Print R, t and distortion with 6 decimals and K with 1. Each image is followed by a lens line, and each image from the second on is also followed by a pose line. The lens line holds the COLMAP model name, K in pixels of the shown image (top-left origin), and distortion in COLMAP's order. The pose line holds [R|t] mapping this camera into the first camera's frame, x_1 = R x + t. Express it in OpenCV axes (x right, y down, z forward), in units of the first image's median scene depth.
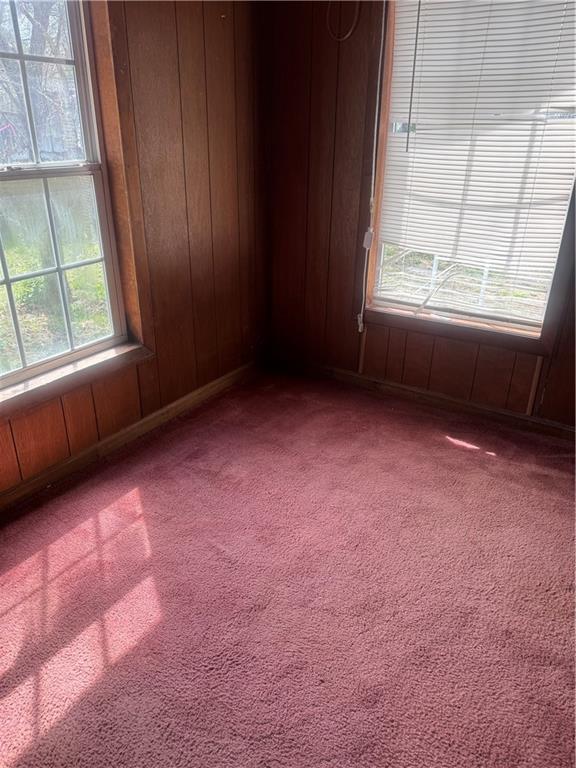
lens RADIAL K [[539.2, 0, 284.8], [0, 539.2, 381.7], [0, 0, 1]] dist [0.046048, -0.054820]
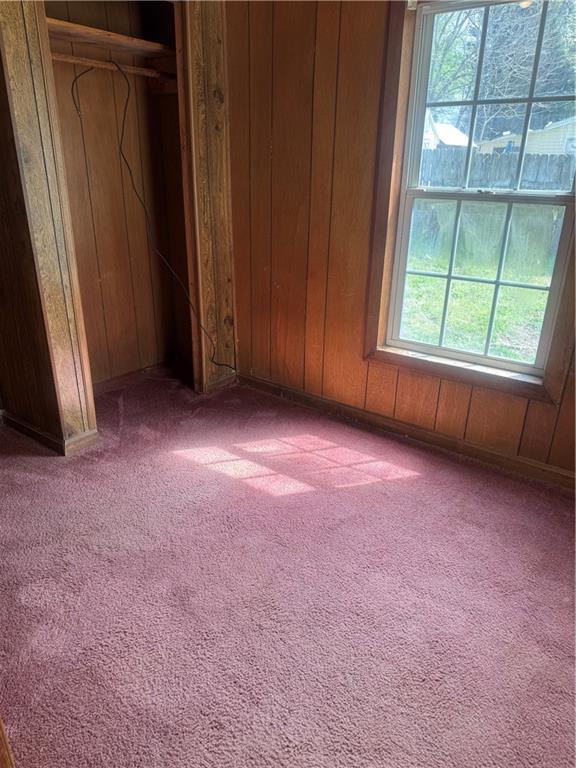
lens RADIAL K [[539.2, 0, 283.3], [0, 539.2, 386.4], [0, 0, 1]] dist [0.046048, -0.054820]
pose [[-0.074919, 0.365585, -0.927758, 0.773708], [-0.431445, 0.826900, 0.360682, -0.253121], [0.899023, 0.427298, 0.095779, 0.606531]]
